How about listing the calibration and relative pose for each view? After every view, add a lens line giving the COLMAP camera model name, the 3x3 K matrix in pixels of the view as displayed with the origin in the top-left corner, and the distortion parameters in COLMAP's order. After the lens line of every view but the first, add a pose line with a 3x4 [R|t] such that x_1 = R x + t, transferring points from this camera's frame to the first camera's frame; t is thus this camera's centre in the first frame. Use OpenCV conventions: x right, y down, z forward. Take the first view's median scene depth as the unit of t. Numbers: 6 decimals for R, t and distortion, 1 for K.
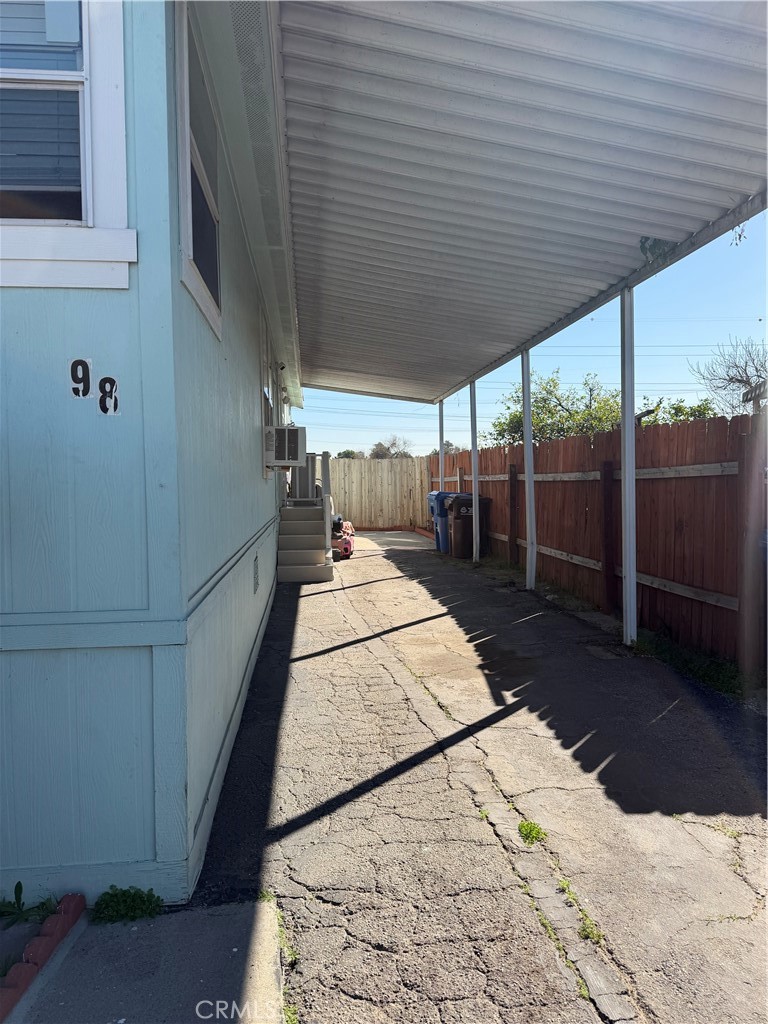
lens RADIAL K [[712.8, 0, 382.9], [0, 712.8, 523.6], [0, 0, 1]] dist [0.115105, -0.186476]
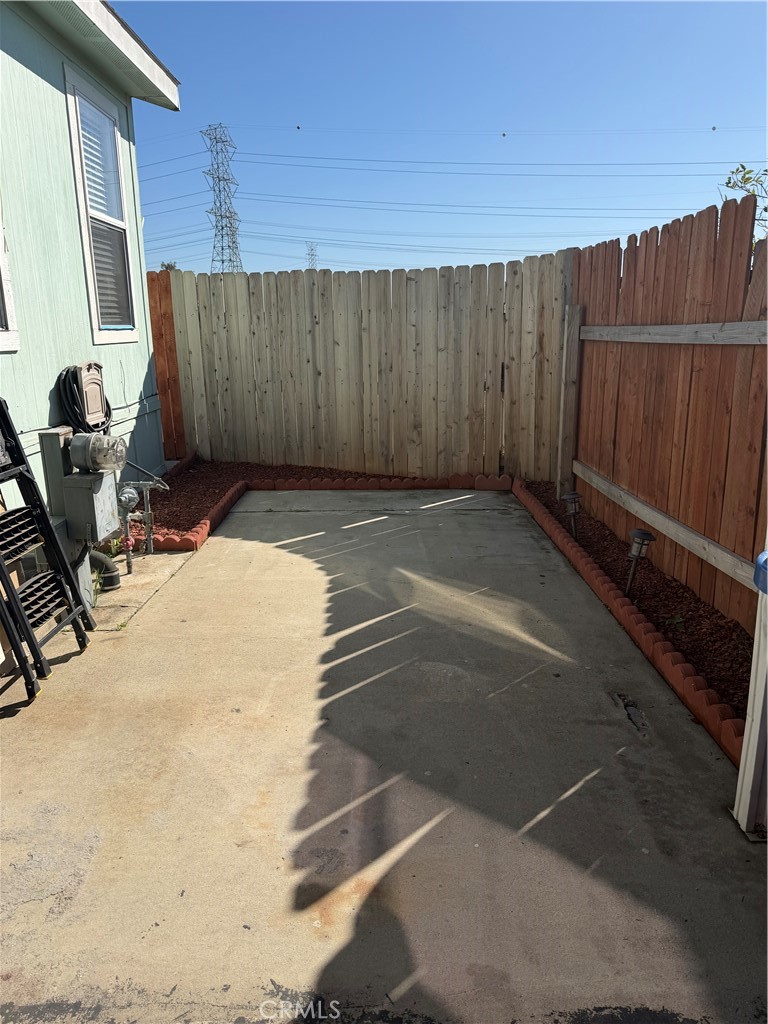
lens RADIAL K [[712.8, 0, 382.9], [0, 712.8, 523.6], [0, 0, 1]] dist [0.115105, -0.186476]
pose [[0.994763, 0.019211, -0.100385, 0.017555], [0.001258, 0.979801, 0.199973, -0.041884], [0.102199, -0.199052, 0.974645, 0.650733]]
